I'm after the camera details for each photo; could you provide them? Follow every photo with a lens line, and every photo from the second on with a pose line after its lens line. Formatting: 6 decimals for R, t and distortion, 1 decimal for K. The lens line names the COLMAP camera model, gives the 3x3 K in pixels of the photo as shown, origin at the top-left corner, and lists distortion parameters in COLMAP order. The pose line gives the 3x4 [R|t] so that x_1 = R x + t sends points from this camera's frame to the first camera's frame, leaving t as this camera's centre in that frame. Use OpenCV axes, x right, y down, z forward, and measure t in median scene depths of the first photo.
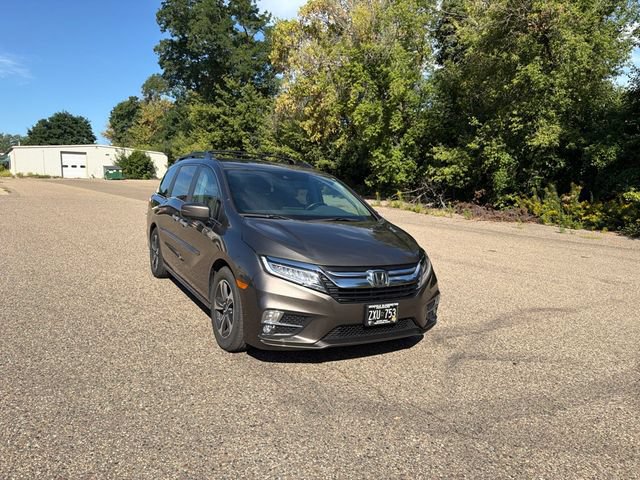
lens RADIAL K [[444.7, 0, 317.1], [0, 444.7, 247.0], [0, 0, 1]] dist [0.054277, -0.072892]
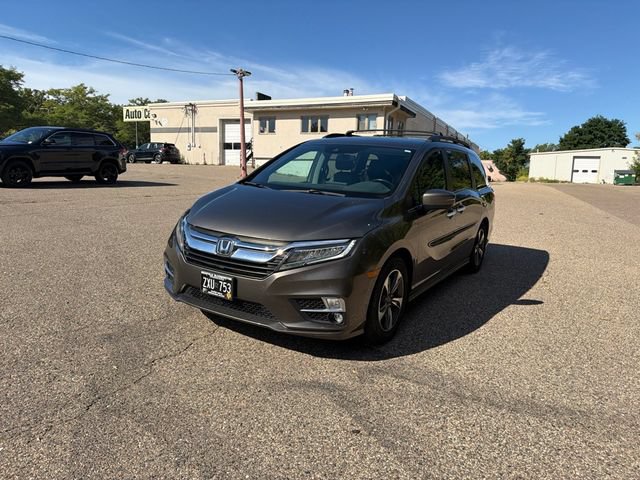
lens RADIAL K [[444.7, 0, 323.2], [0, 444.7, 243.7], [0, 0, 1]] dist [0.054277, -0.072892]
pose [[0.478788, 0.126299, -0.868799, 0.130433], [-0.146099, 0.987261, 0.063006, -0.002997], [0.865689, 0.096765, 0.491141, 0.091614]]
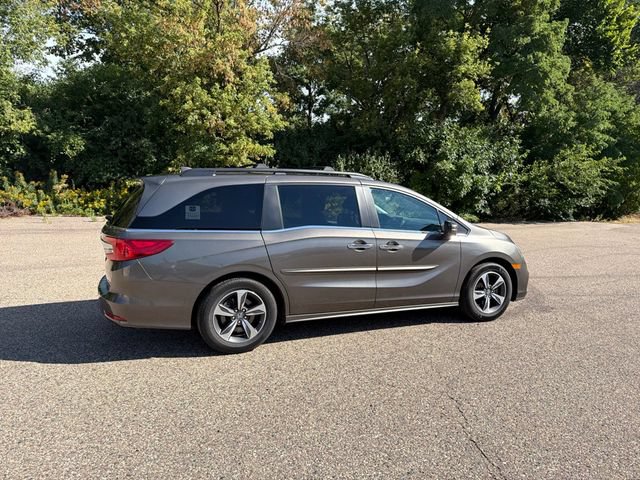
lens RADIAL K [[444.7, 0, 320.7], [0, 444.7, 243.2], [0, 0, 1]] dist [0.054277, -0.072892]
pose [[0.123410, -0.174428, 0.976906, -0.223701], [0.127487, 0.979060, 0.158708, -0.042932], [-0.984133, 0.104957, 0.143064, 0.180433]]
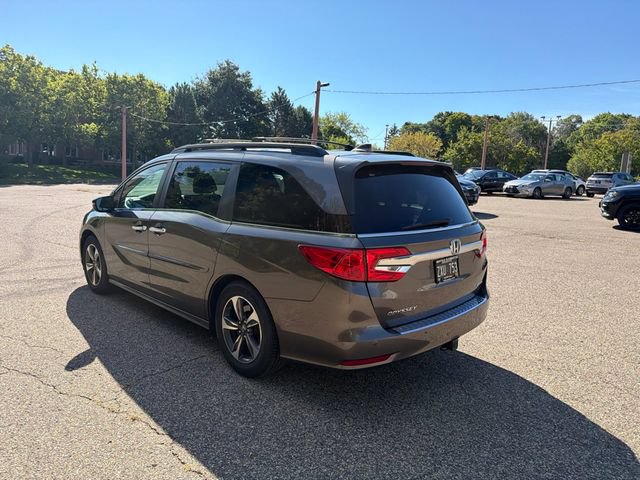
lens RADIAL K [[444.7, 0, 313.8], [0, 444.7, 242.1], [0, 0, 1]] dist [0.054277, -0.072892]
pose [[-0.963472, -0.045624, -0.263893, -0.009862], [-0.119114, 0.955554, 0.269682, -0.055275], [0.239860, 0.291265, -0.926084, 0.374361]]
